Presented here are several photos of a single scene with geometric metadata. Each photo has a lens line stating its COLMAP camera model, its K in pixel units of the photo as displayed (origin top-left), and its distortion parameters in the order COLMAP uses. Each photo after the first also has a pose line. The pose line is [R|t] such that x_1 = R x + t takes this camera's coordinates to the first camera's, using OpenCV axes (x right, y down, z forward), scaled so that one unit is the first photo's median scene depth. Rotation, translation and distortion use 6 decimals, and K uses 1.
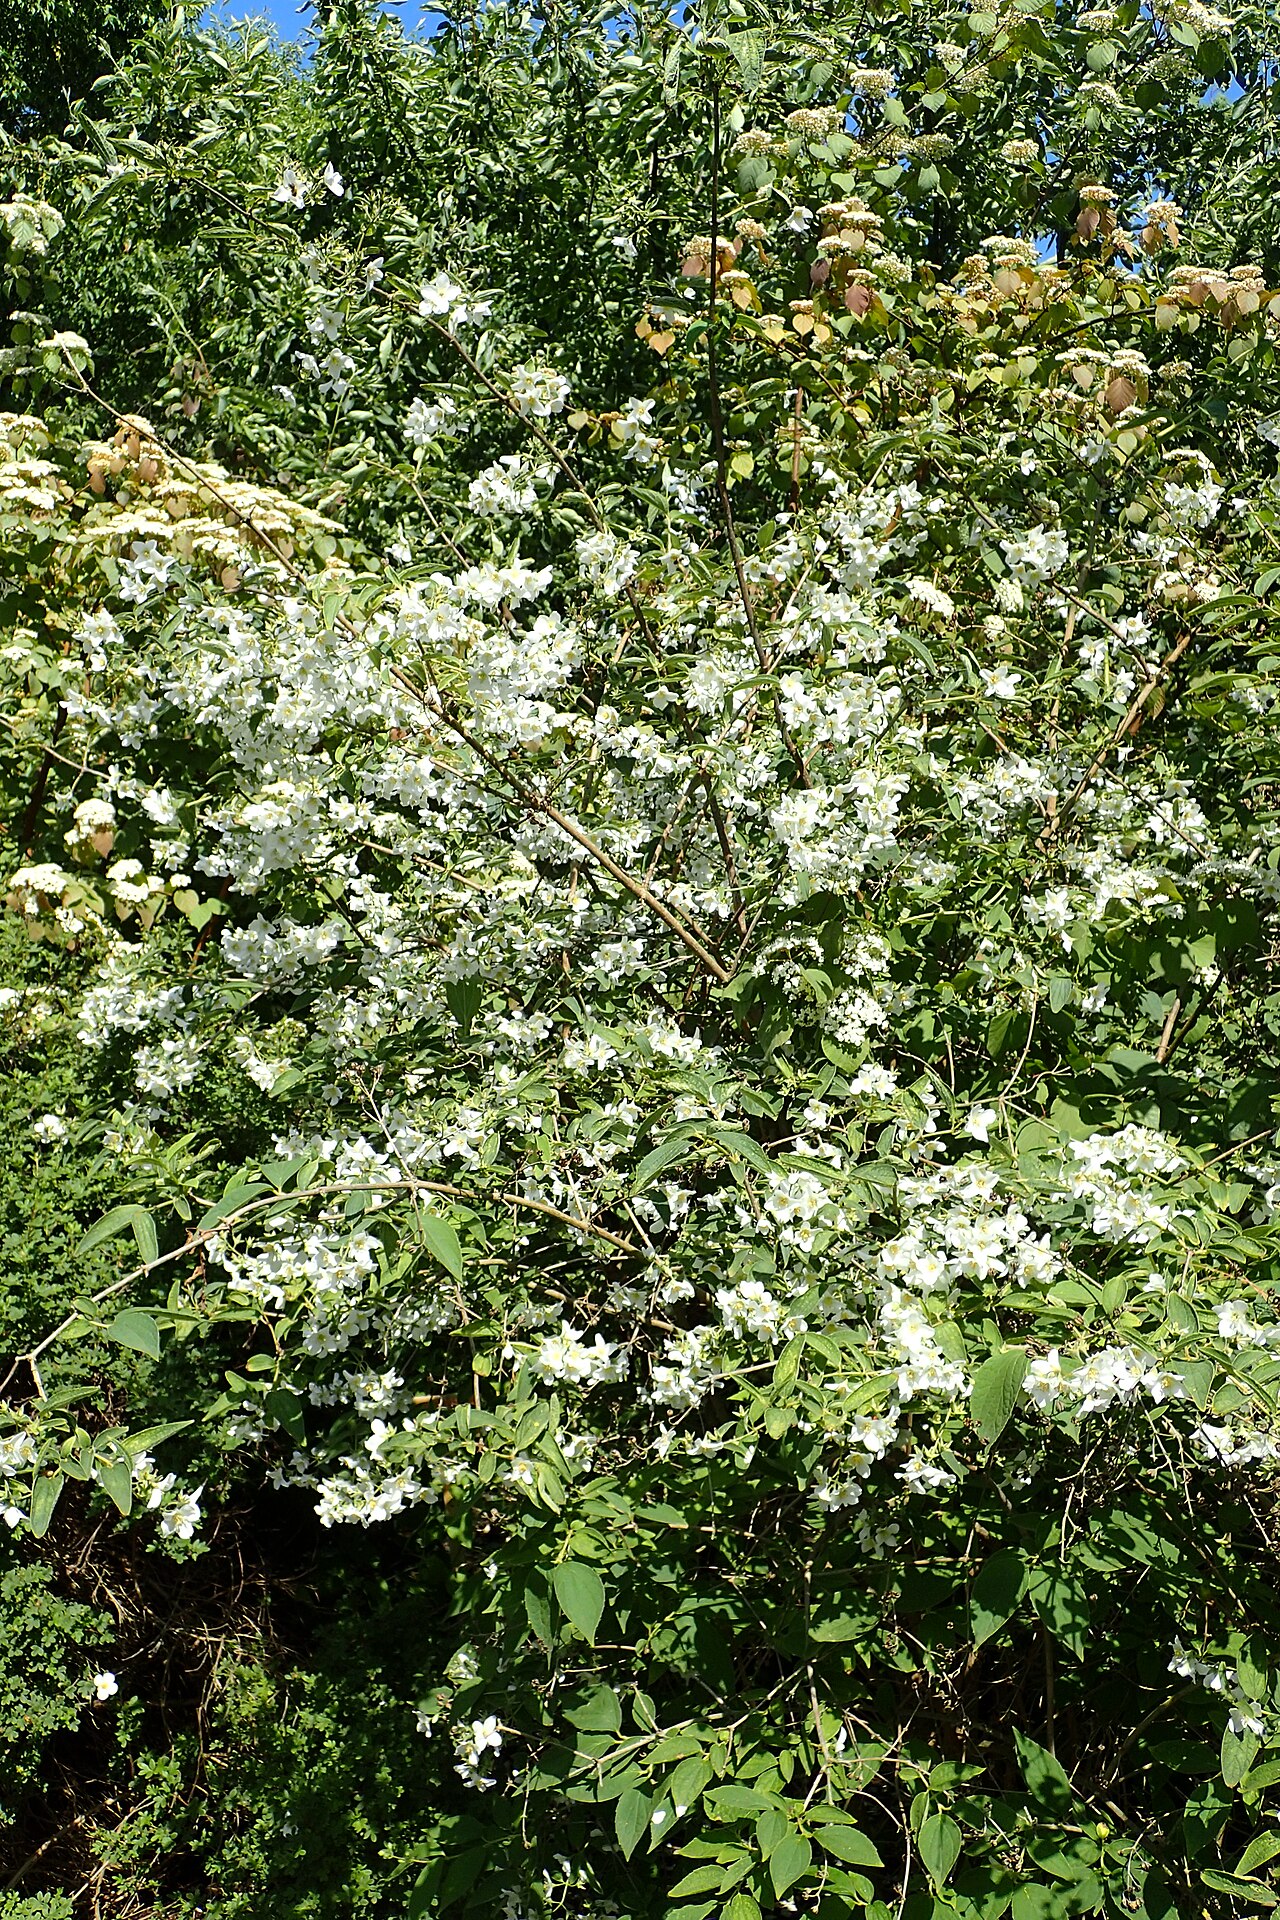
lens RADIAL K [[1934.1, 0, 640.0], [0, 1934.1, 960.0], [0, 0, 1]] dist [-0.068244, -0.000155]
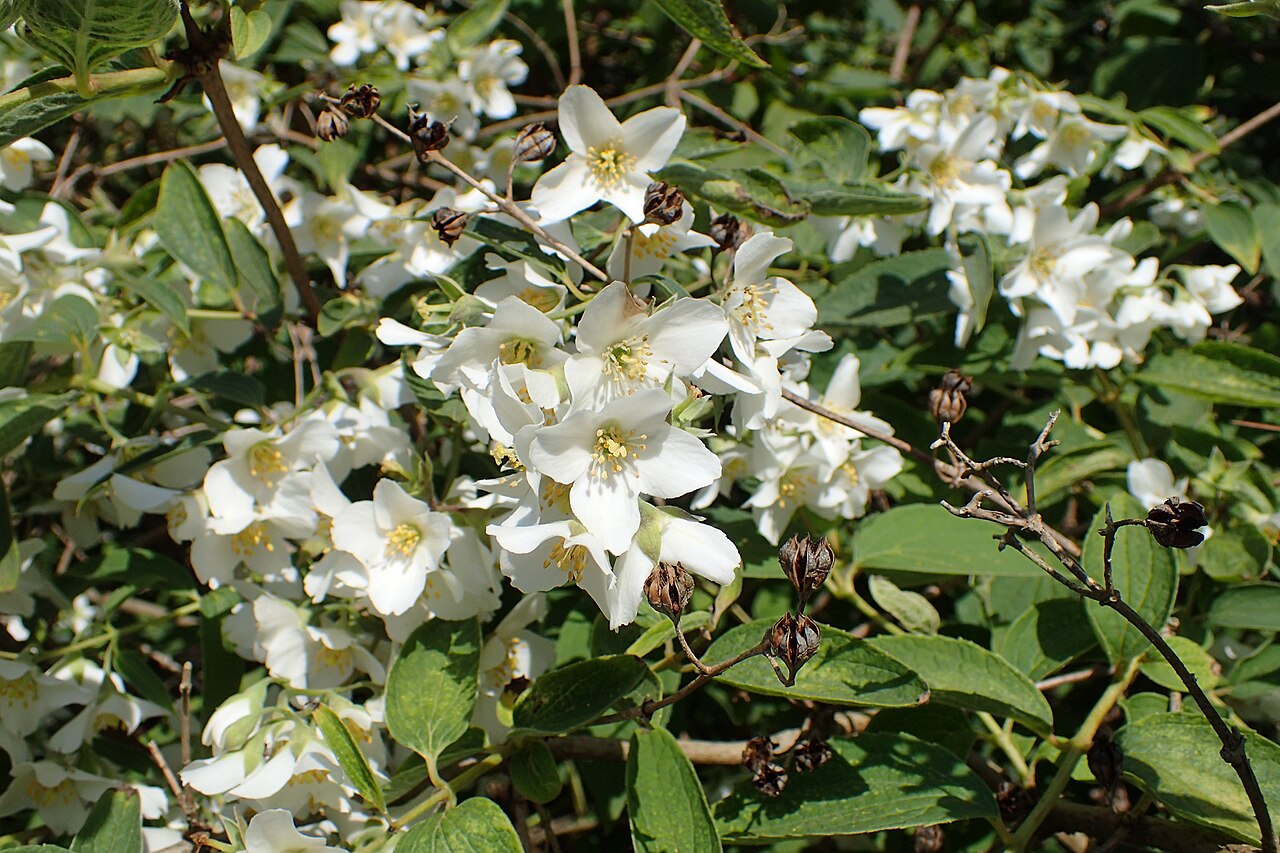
lens RADIAL K [[1289.4, 0, 640.0], [0, 1289.4, 426.5], [0, 0, 1]] dist [-0.068244, -0.000155]
pose [[0.984077, -0.059316, 0.167552, 0.158839], [0.028130, 0.982767, 0.182698, 0.123140], [-0.175501, -0.175075, 0.968787, 0.876570]]
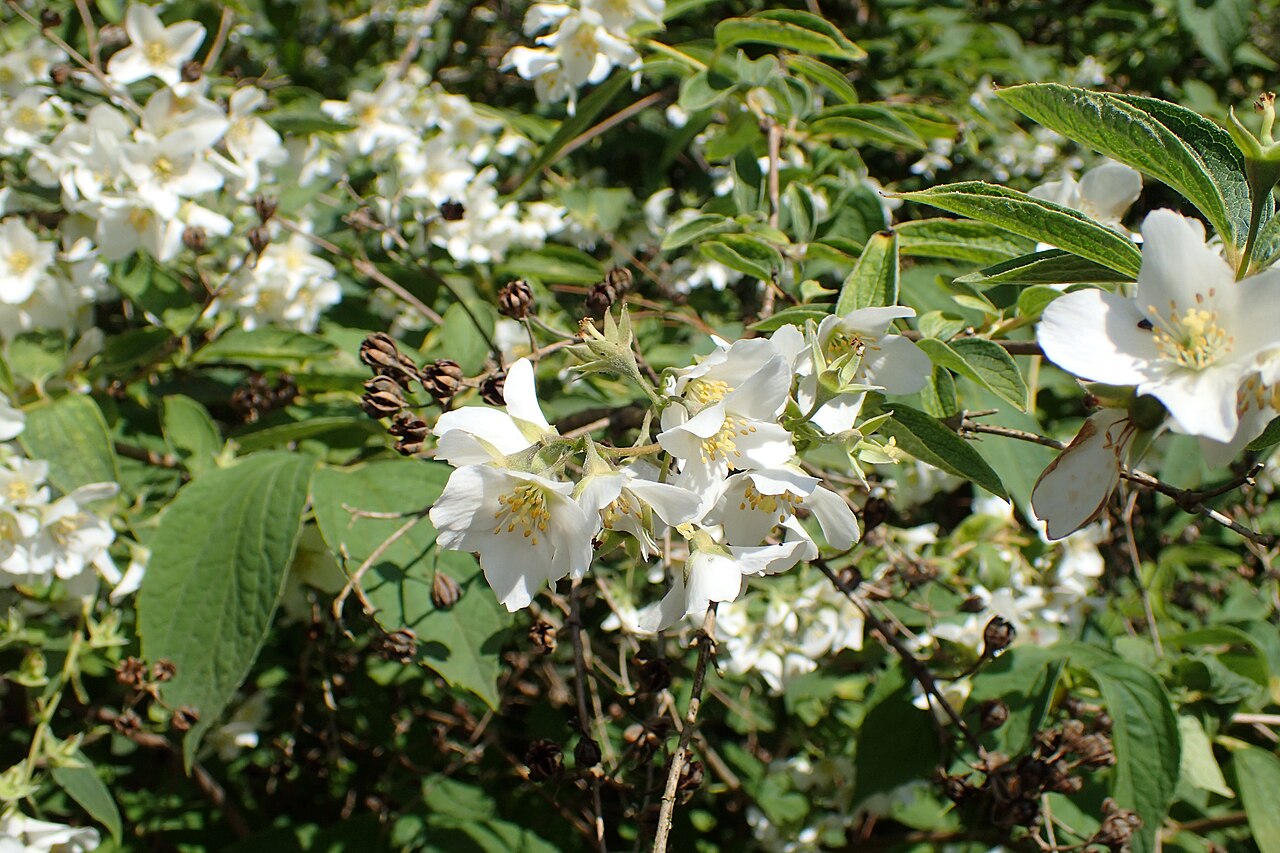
lens RADIAL K [[1289.4, 0, 640.0], [0, 1289.4, 426.5], [0, 0, 1]] dist [-0.068244, -0.000155]
pose [[0.849221, -0.031127, 0.527119, 0.126718], [-0.022706, 0.995185, 0.095347, 0.170295], [-0.527549, -0.092939, 0.844425, 0.749564]]
